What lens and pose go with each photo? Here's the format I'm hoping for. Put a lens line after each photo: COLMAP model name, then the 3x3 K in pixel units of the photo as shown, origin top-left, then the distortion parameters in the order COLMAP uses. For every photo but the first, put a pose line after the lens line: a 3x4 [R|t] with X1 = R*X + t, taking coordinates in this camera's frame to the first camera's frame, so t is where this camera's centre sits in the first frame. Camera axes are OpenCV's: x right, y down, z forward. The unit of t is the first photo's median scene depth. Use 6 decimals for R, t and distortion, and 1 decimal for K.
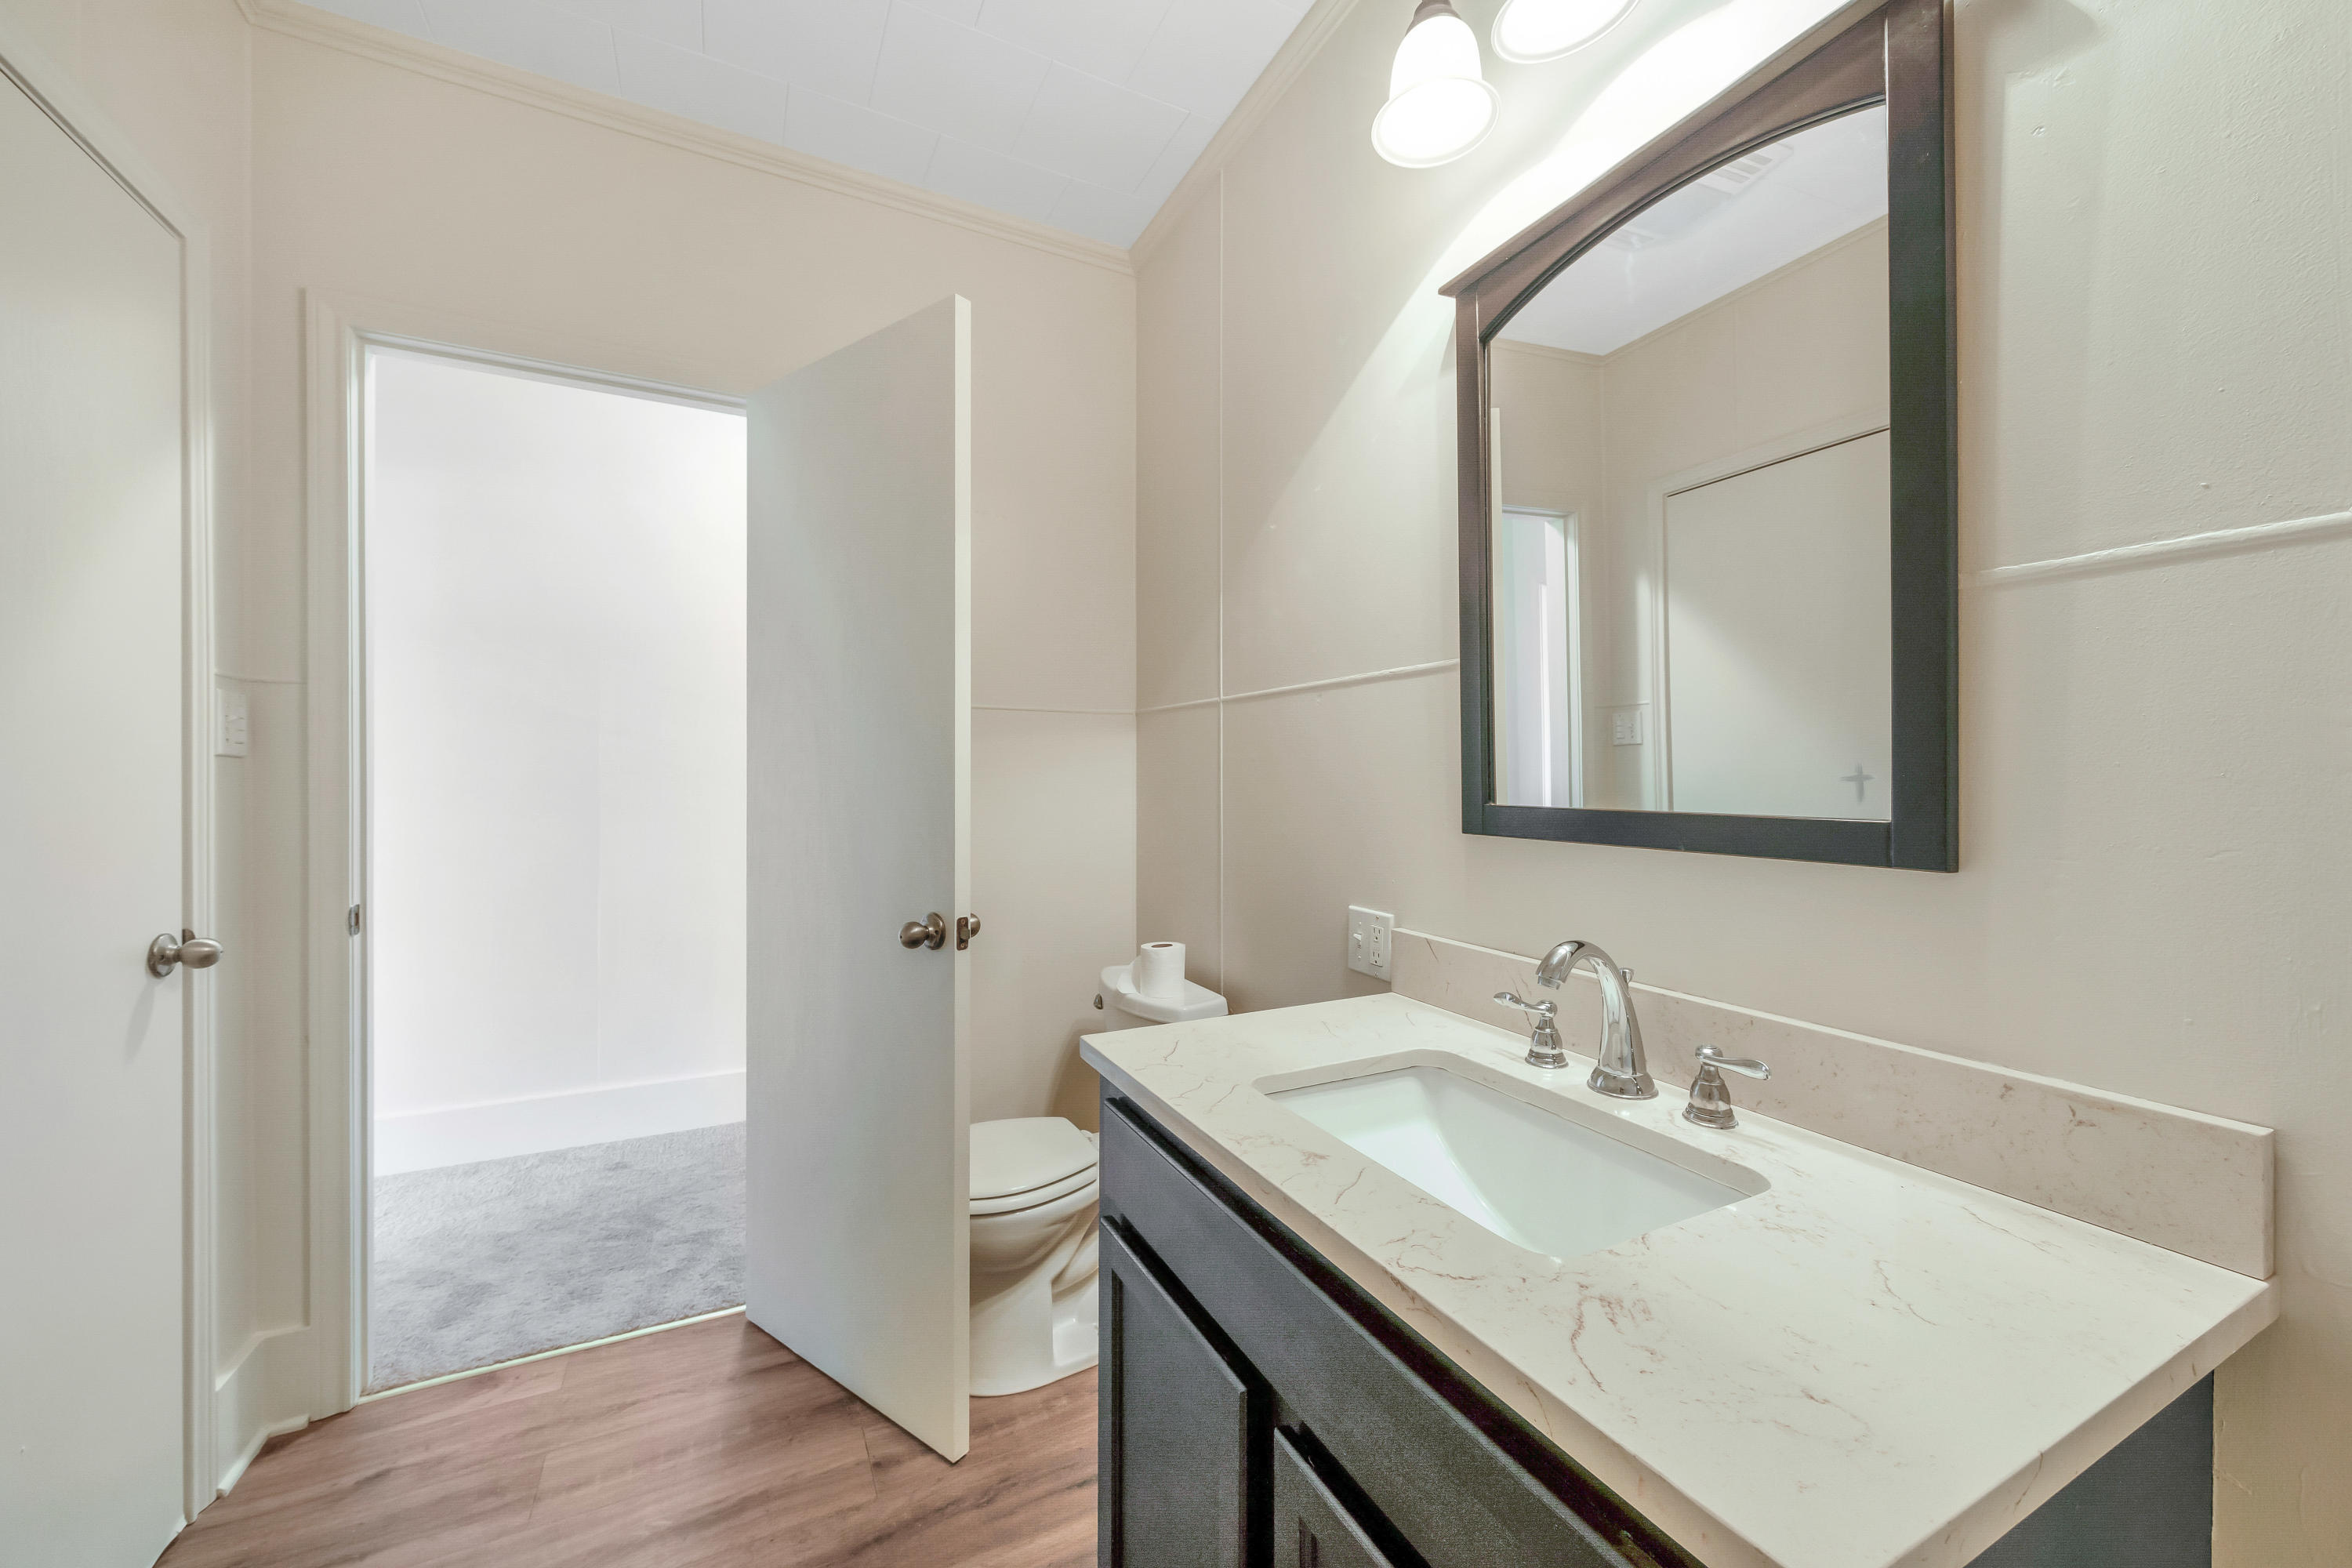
lens RADIAL K [[894.9, 0, 1174.2], [0, 894.9, 770.3], [0, 0, 1]] dist [0.002610, 0.000026]
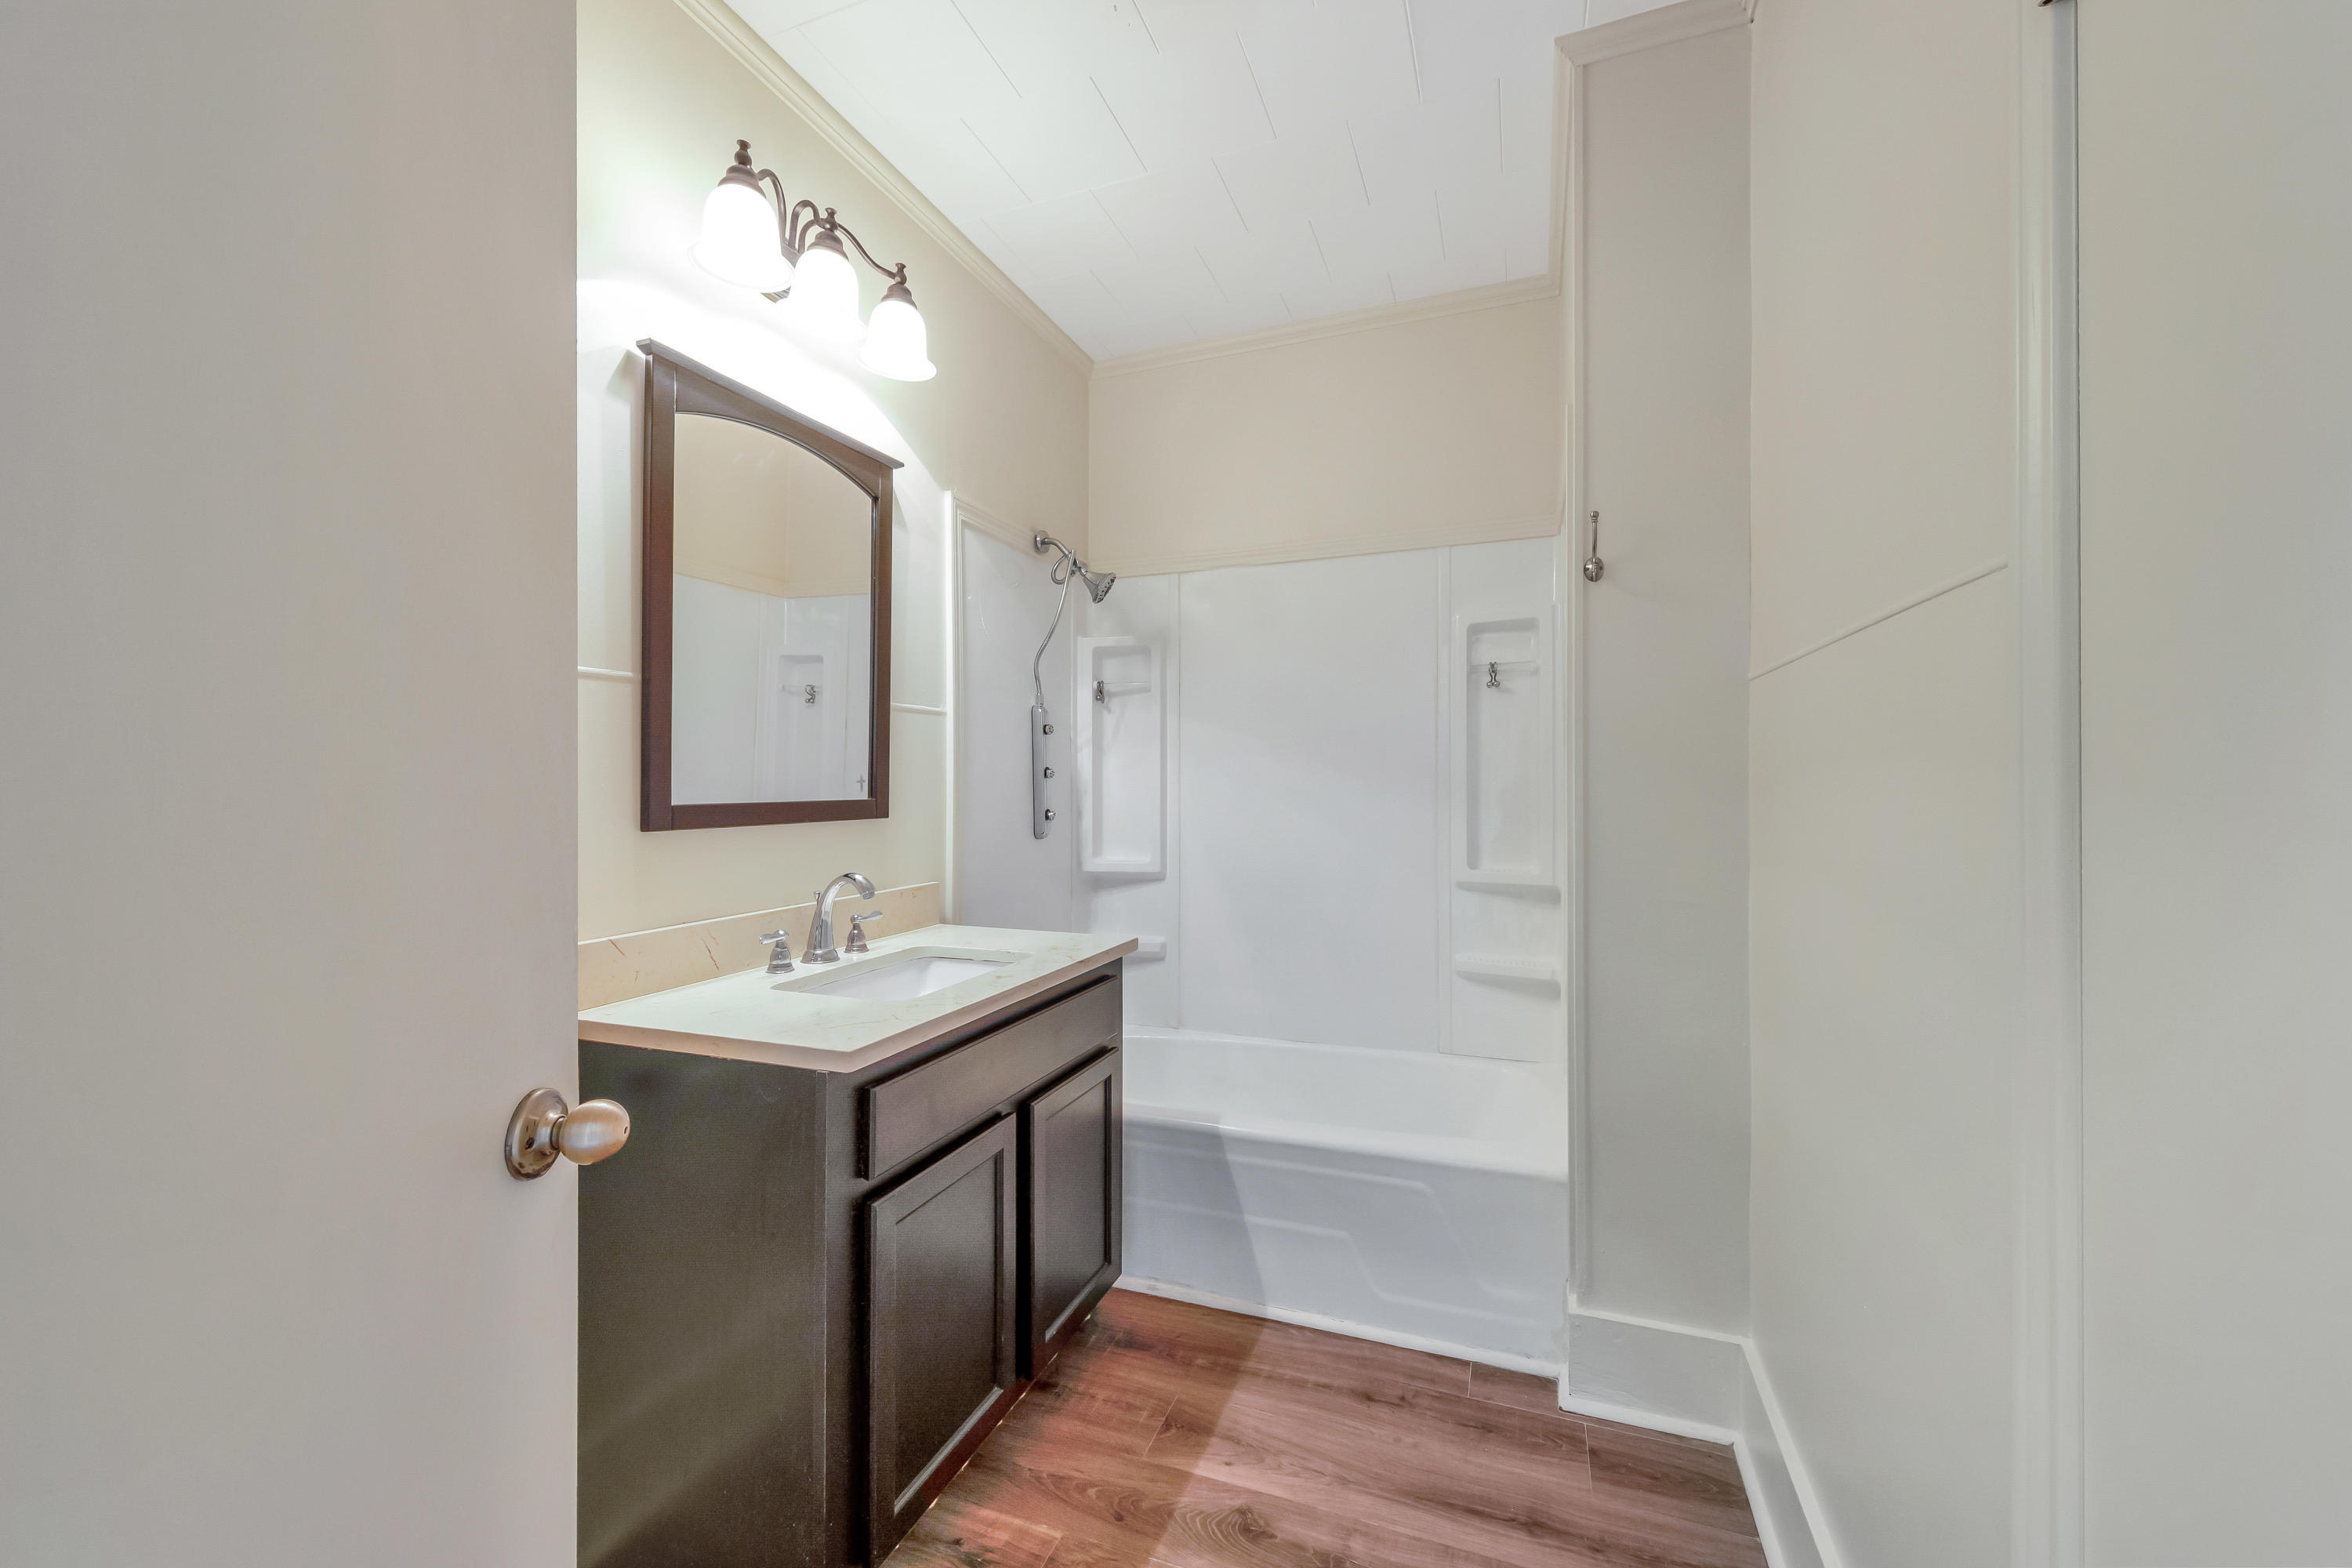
lens RADIAL K [[894.9, 0, 1174.2], [0, 894.9, 770.3], [0, 0, 1]] dist [0.002610, 0.000026]
pose [[-0.700046, 0.018662, 0.713853, -1.351367], [0.004656, 0.999756, -0.021570, 0.033068], [-0.714082, -0.011777, -0.699963, 1.932217]]
